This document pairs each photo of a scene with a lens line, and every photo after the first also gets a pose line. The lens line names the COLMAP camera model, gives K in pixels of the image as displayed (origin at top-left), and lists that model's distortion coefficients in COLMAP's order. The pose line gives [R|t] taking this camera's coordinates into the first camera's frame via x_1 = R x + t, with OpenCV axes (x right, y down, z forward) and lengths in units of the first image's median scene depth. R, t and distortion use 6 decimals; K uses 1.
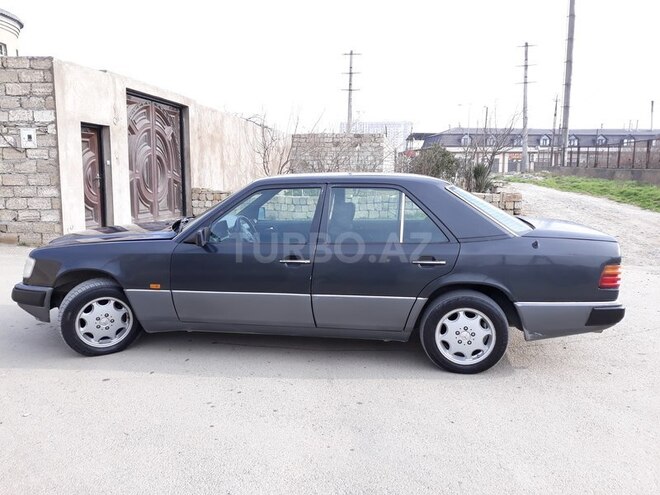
lens RADIAL K [[537.1, 0, 330.0], [0, 537.1, 247.5], [0, 0, 1]] dist [0.004137, 0.000233]
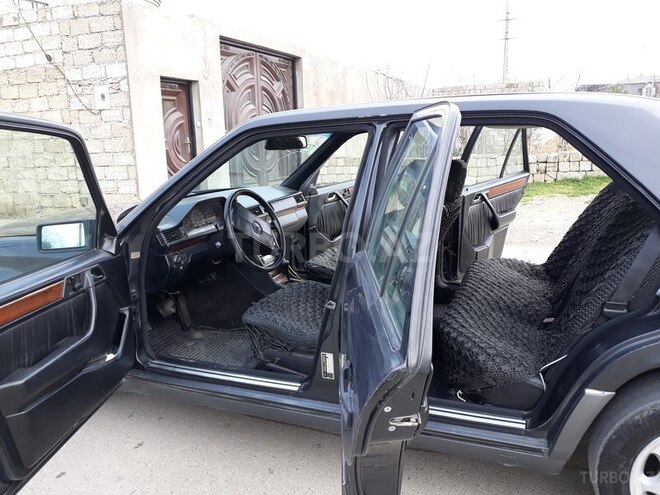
lens RADIAL K [[537.1, 0, 330.0], [0, 537.1, 247.5], [0, 0, 1]] dist [0.004137, 0.000233]
pose [[0.962218, 0.020693, -0.271493, 0.036918], [-0.003256, 0.997911, 0.064522, -0.018025], [0.272261, -0.061200, 0.960275, 0.244099]]
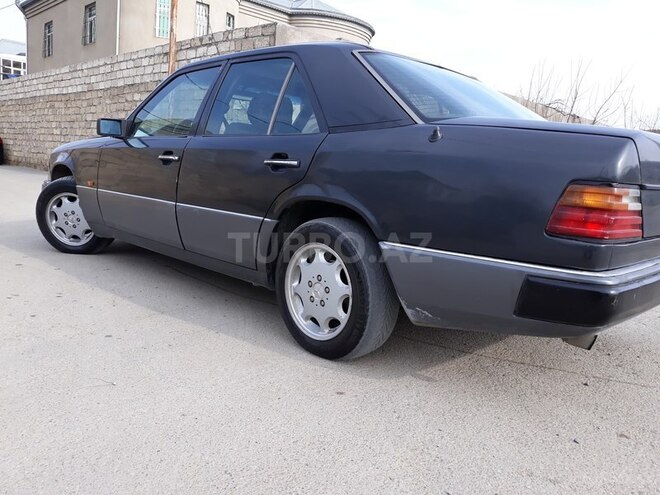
lens RADIAL K [[537.1, 0, 330.0], [0, 537.1, 247.5], [0, 0, 1]] dist [0.004137, 0.000233]
pose [[0.797731, 0.138520, -0.586889, 0.249640], [-0.149875, 0.988264, 0.029535, 0.040176], [0.584092, 0.064399, 0.809129, 0.214944]]
